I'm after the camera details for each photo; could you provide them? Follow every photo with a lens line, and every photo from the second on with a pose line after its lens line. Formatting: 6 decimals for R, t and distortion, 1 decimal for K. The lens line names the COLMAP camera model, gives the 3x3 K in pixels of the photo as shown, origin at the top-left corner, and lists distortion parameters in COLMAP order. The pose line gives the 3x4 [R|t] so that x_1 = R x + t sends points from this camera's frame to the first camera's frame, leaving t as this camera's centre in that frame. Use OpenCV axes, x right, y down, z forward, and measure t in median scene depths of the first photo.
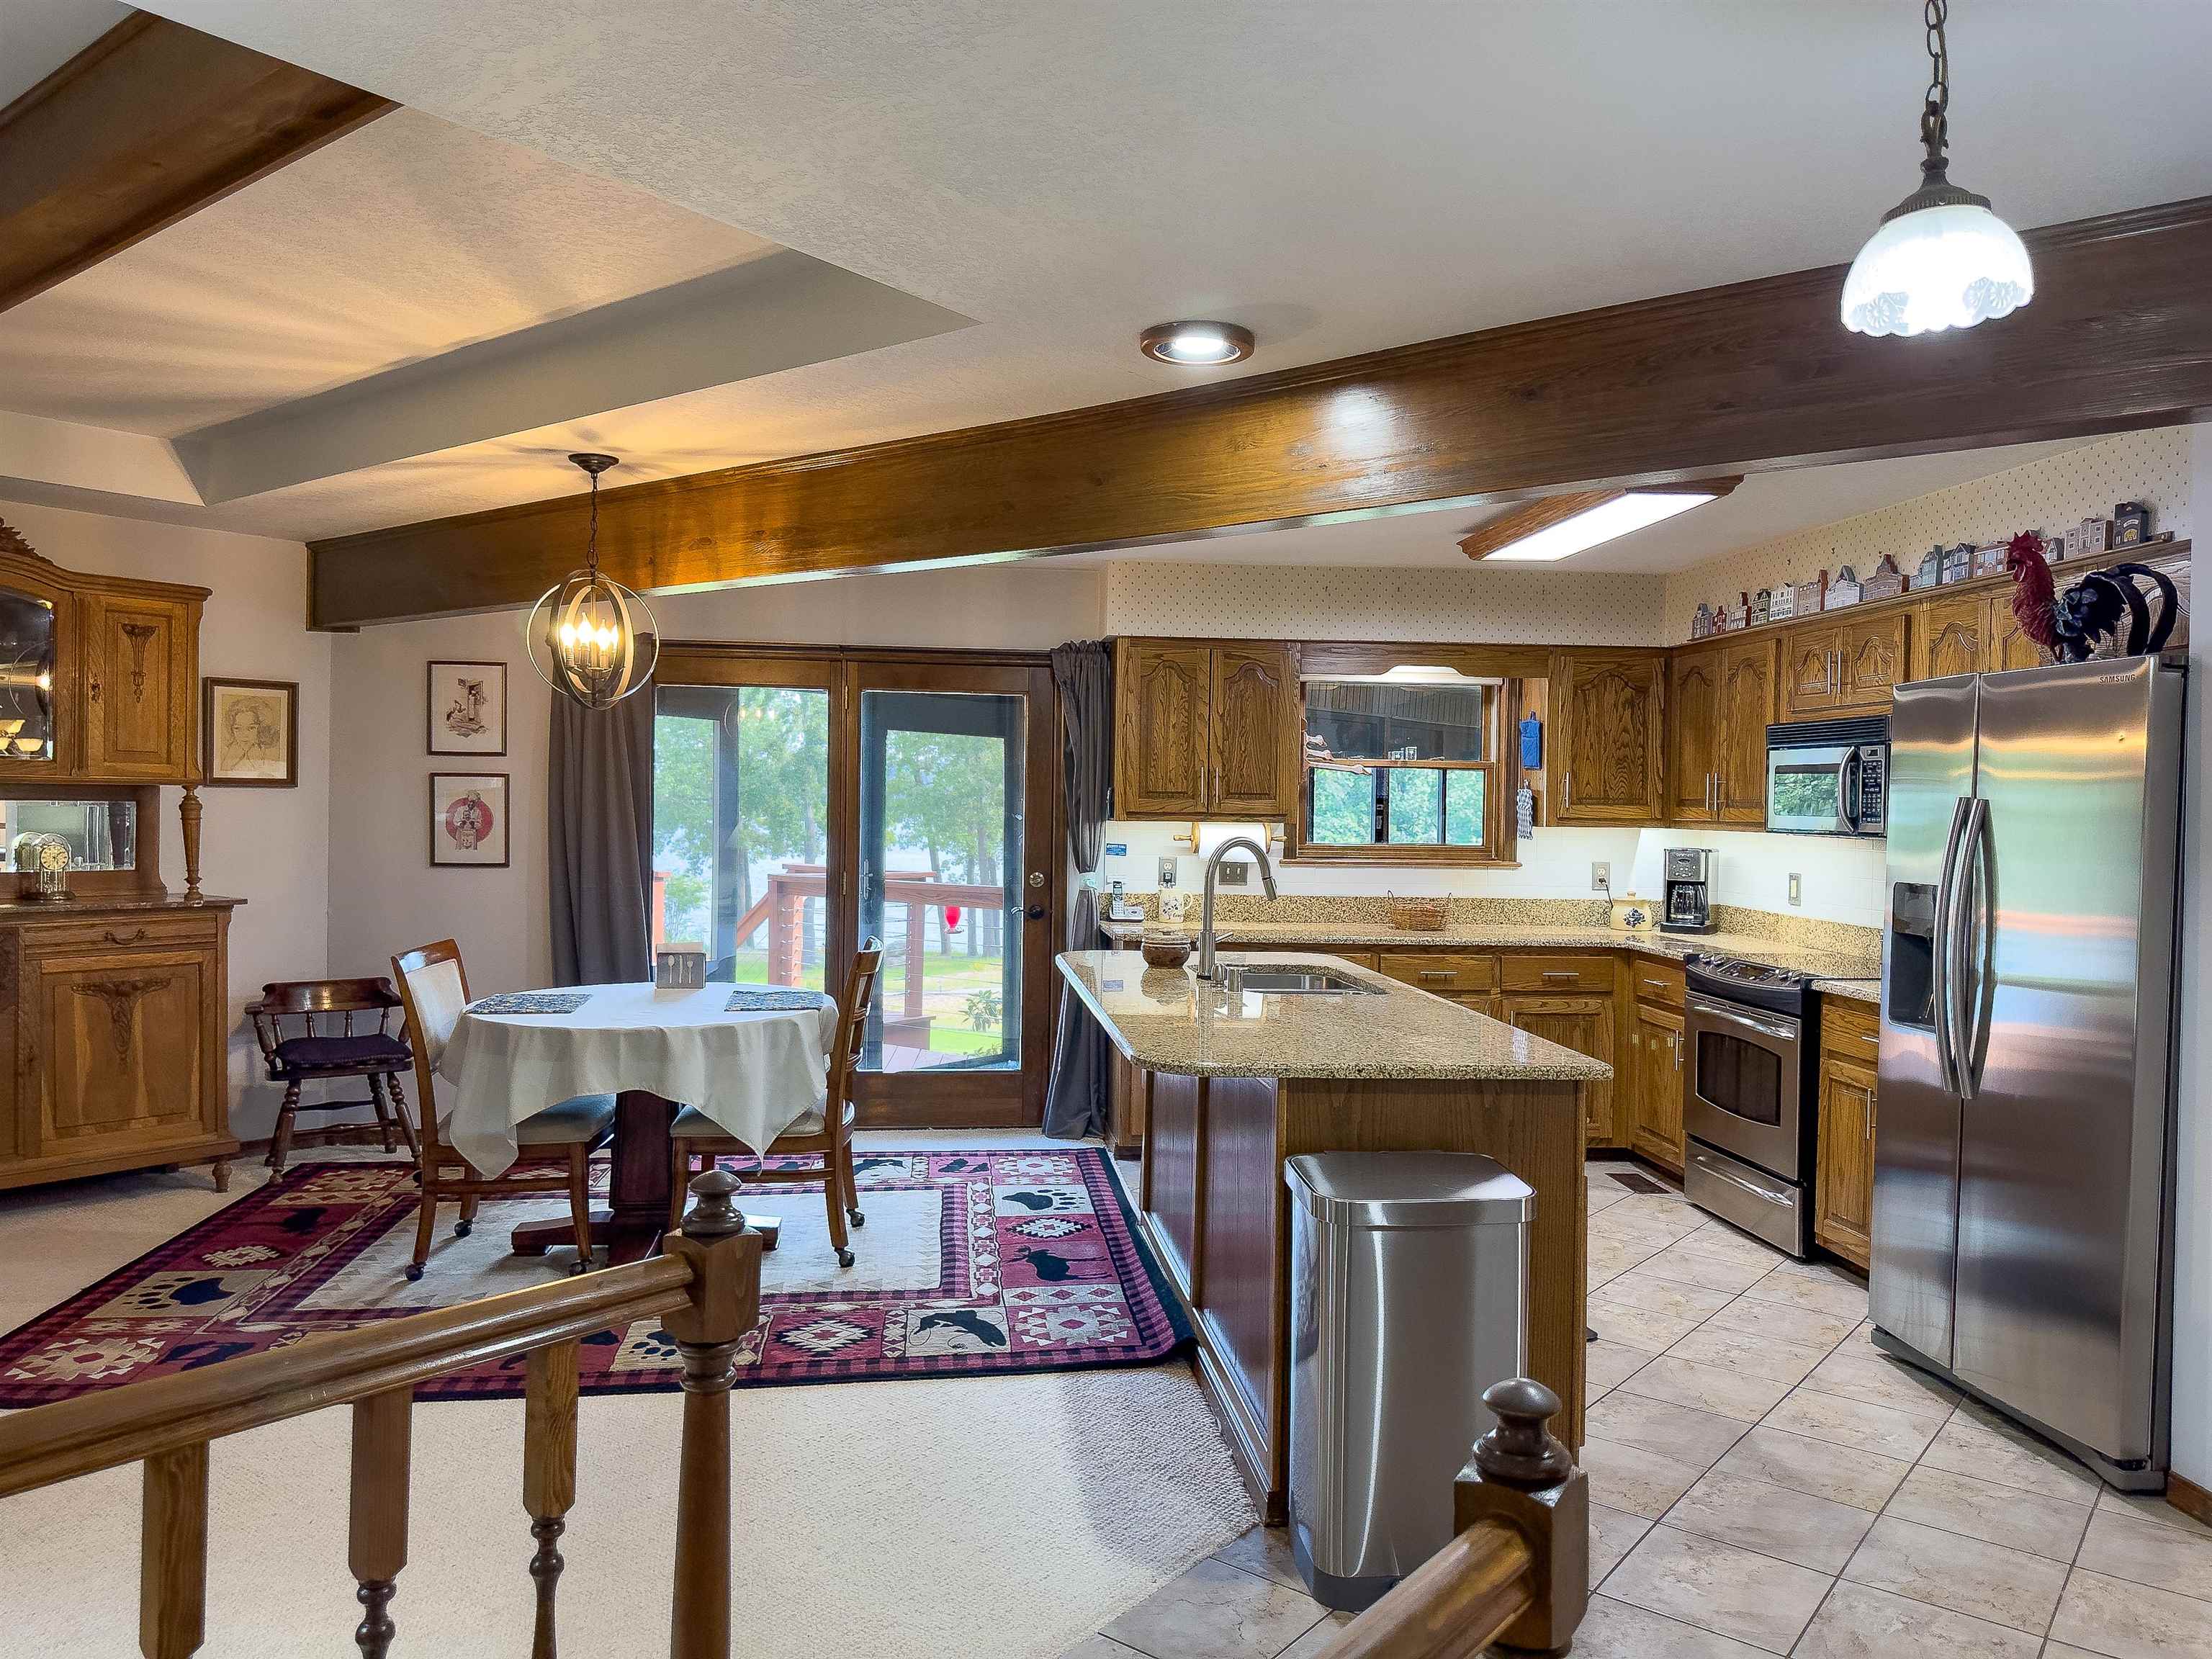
lens RADIAL K [[1557.2, 0, 1138.2], [0, 1557.2, 834.5], [0, 0, 1]] dist [0.065620, -0.079578]
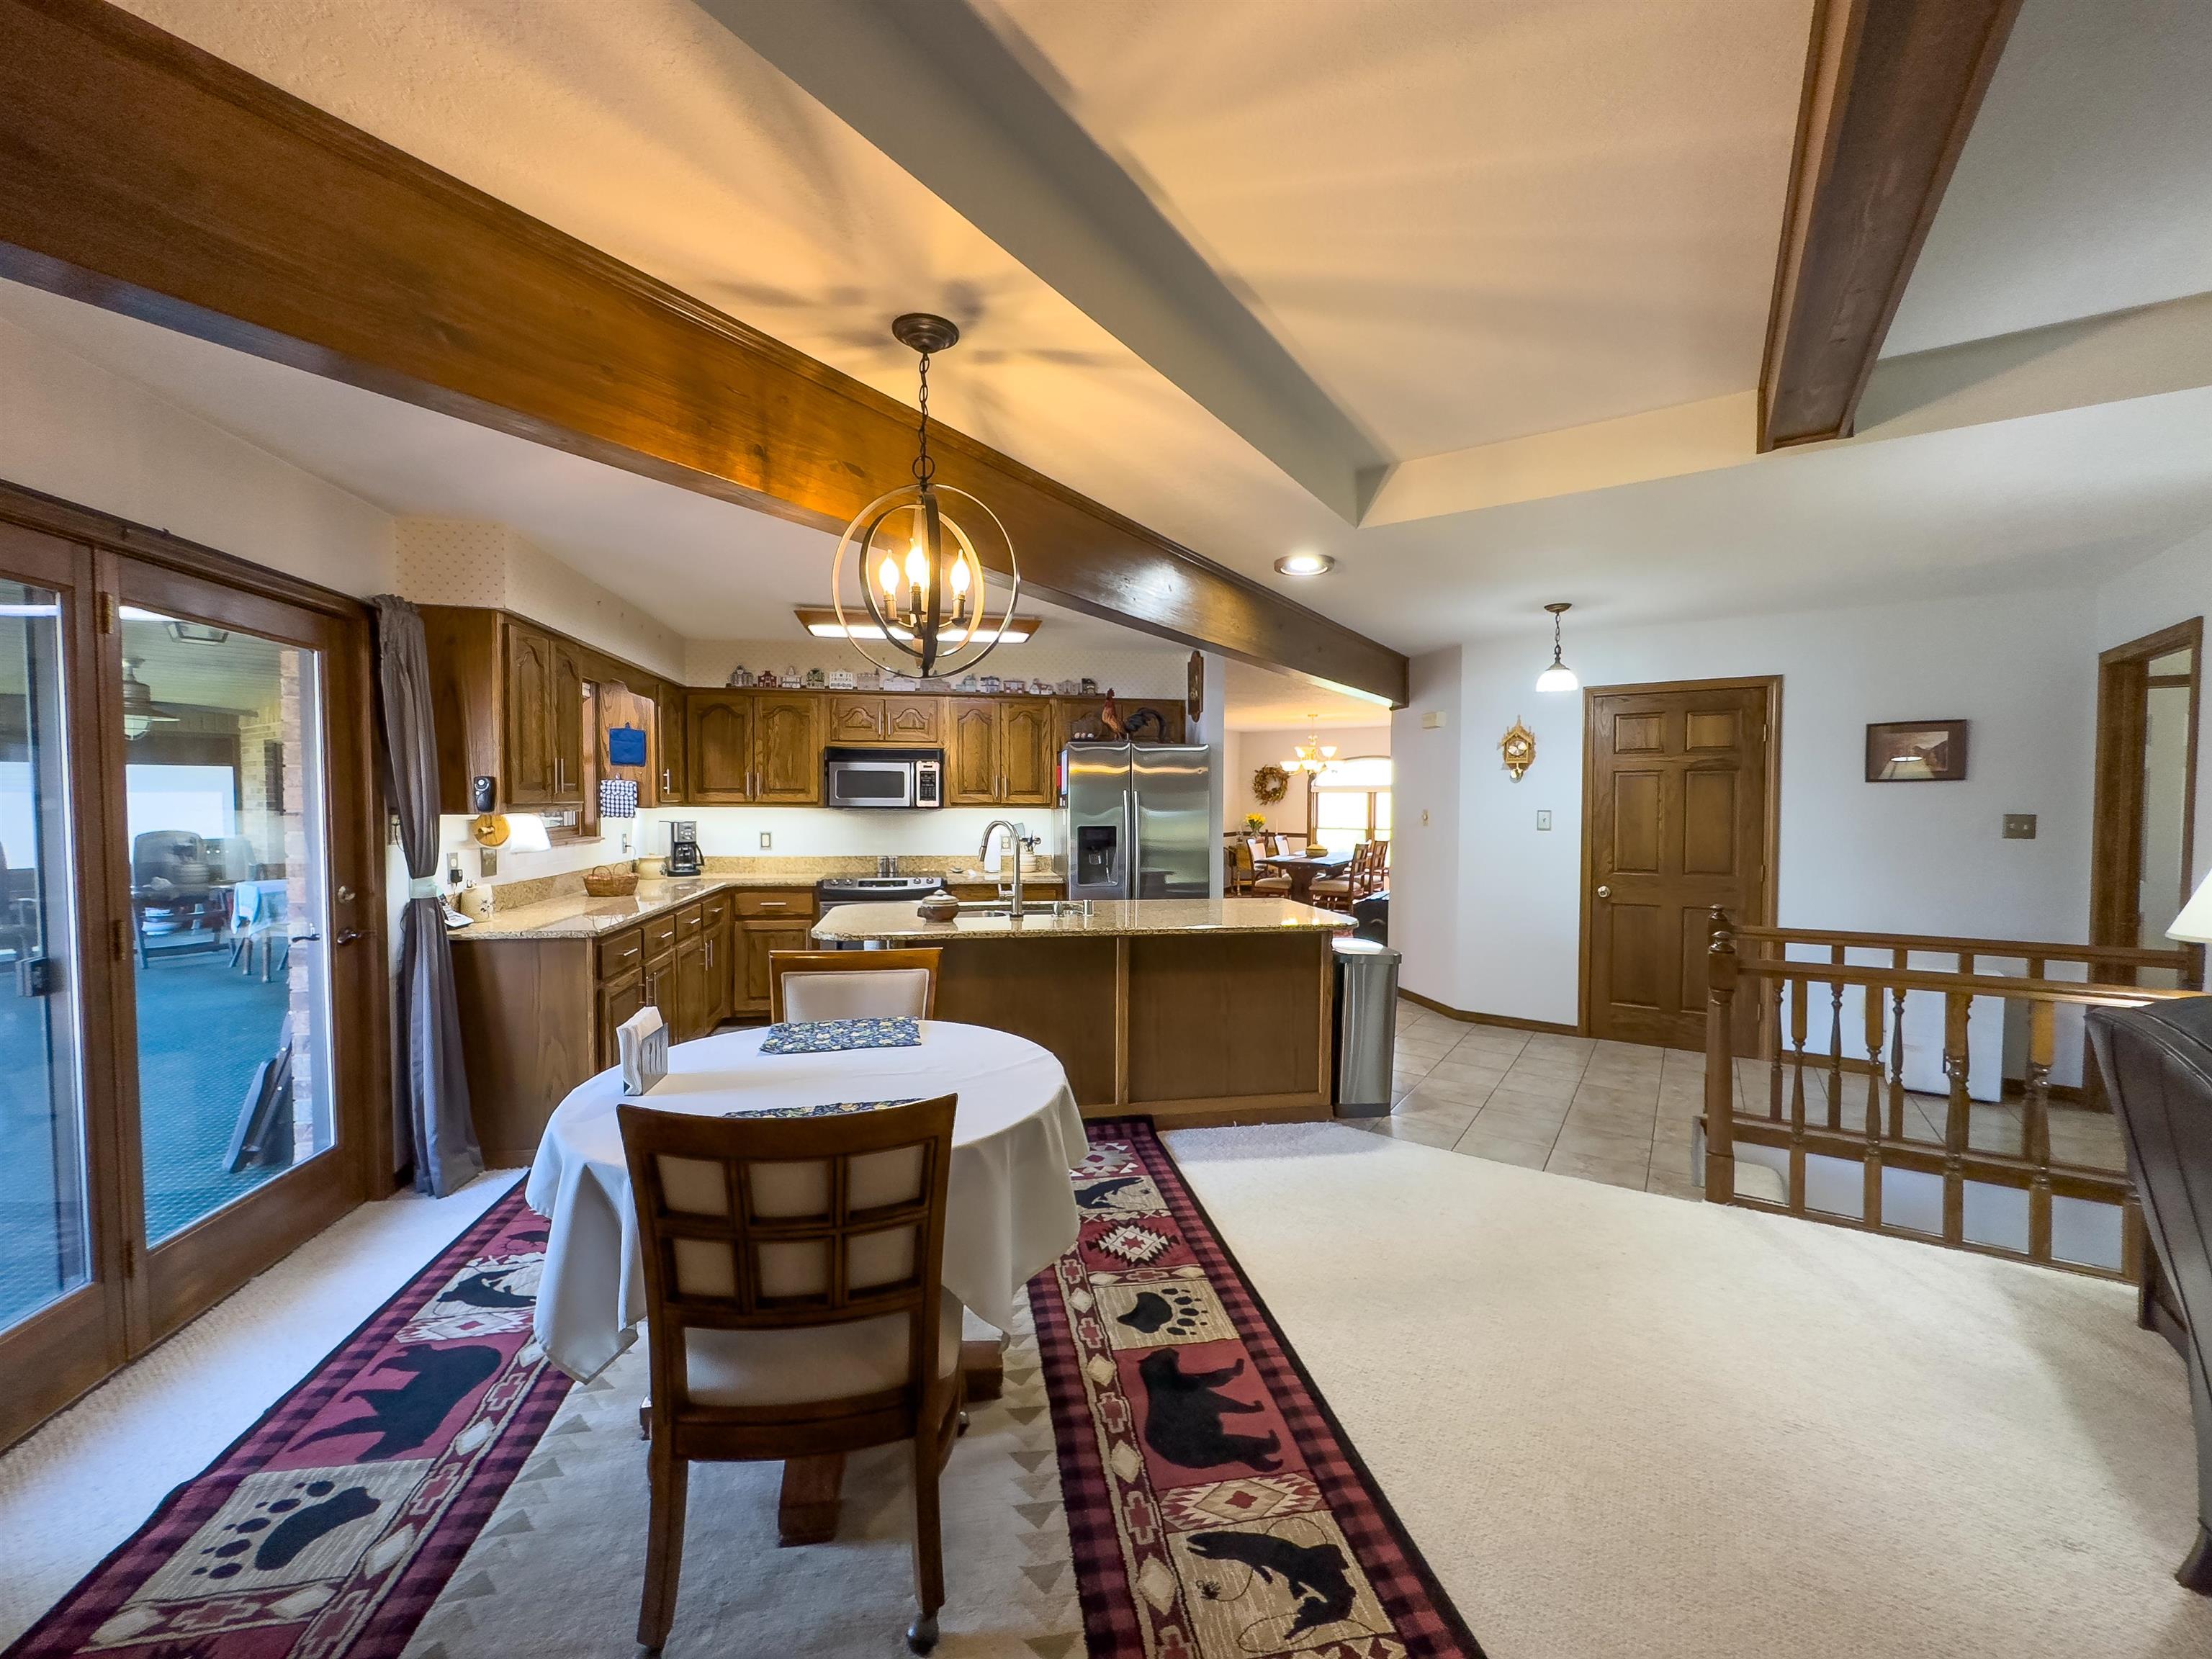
lens RADIAL K [[884.5, 0, 1104.7], [0, 884.5, 838.0], [0, 0, 1]] dist [-0.000685, 0.000118]
pose [[-0.067687, -0.061235, 0.995826, -0.668913], [0.013788, 0.997962, 0.062303, -0.027611], [-0.997611, 0.017947, -0.066705, 0.827766]]
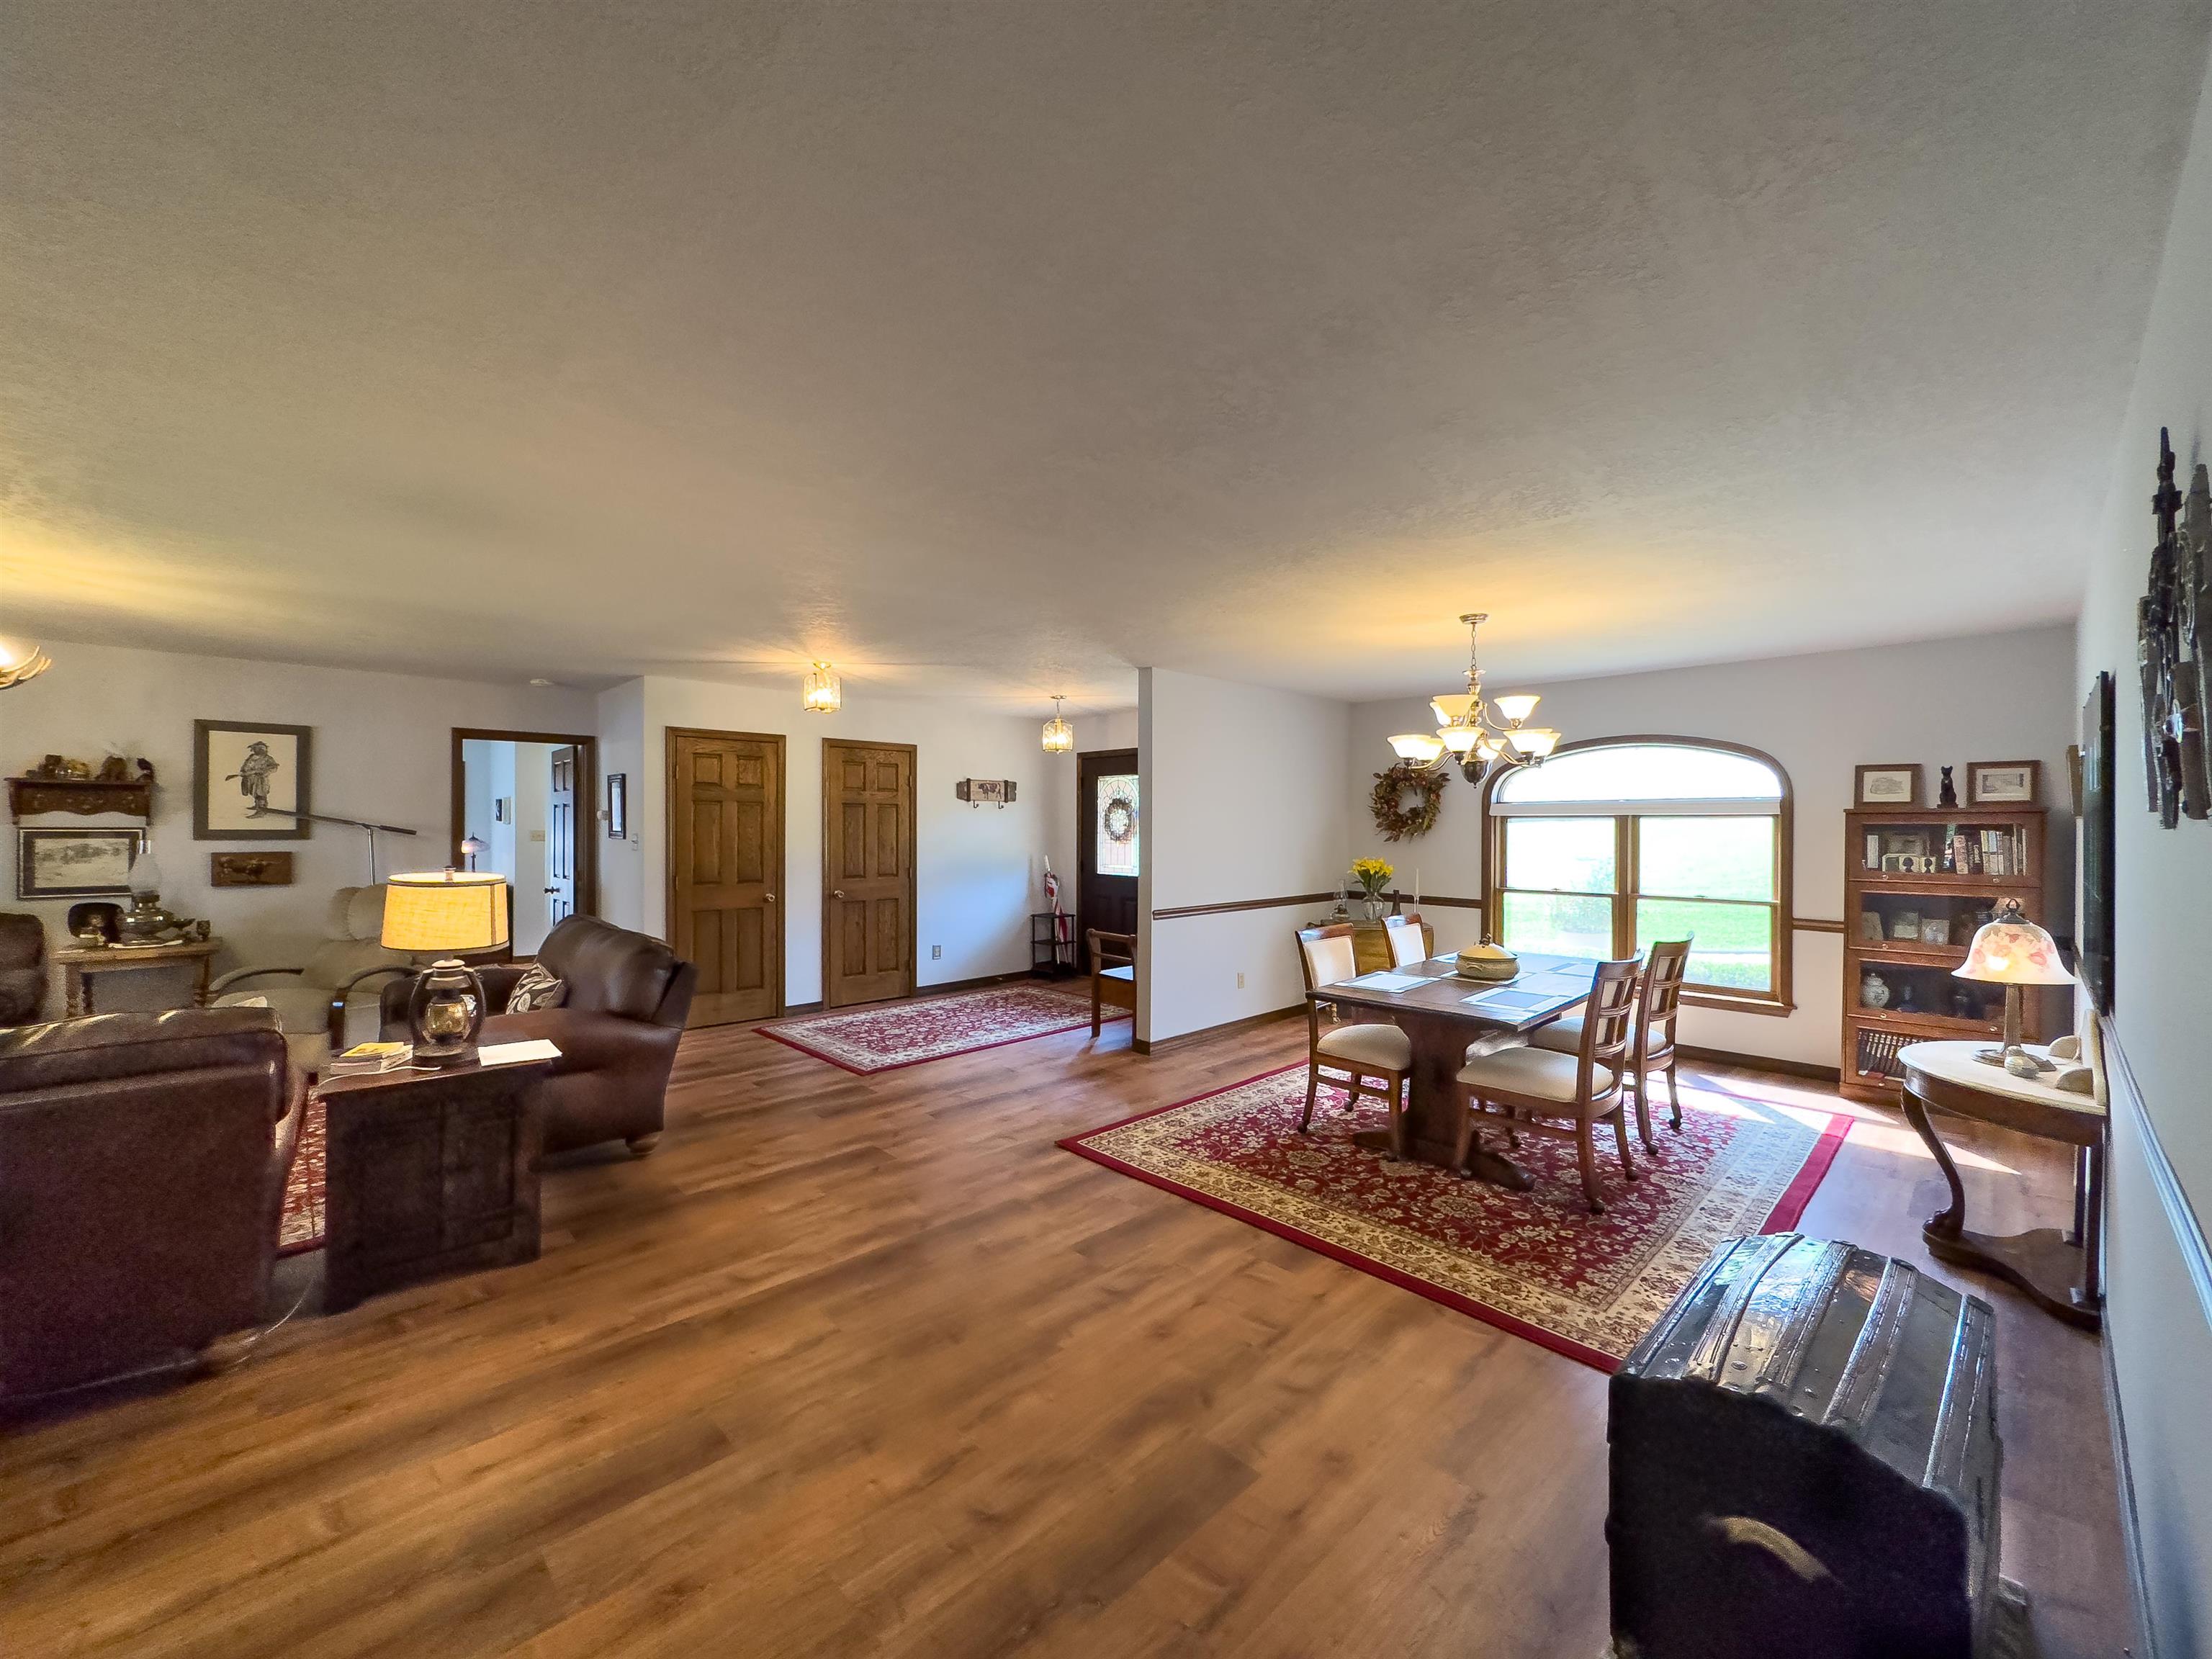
lens RADIAL K [[884.5, 0, 1102.8], [0, 884.5, 828.3], [0, 0, 1]] dist [-0.000685, 0.000118]
pose [[0.152994, -0.014678, 0.988118, 0.475094], [0.015286, 0.999805, 0.012485, 0.000735], [-0.988109, 0.013194, 0.153189, 0.428401]]
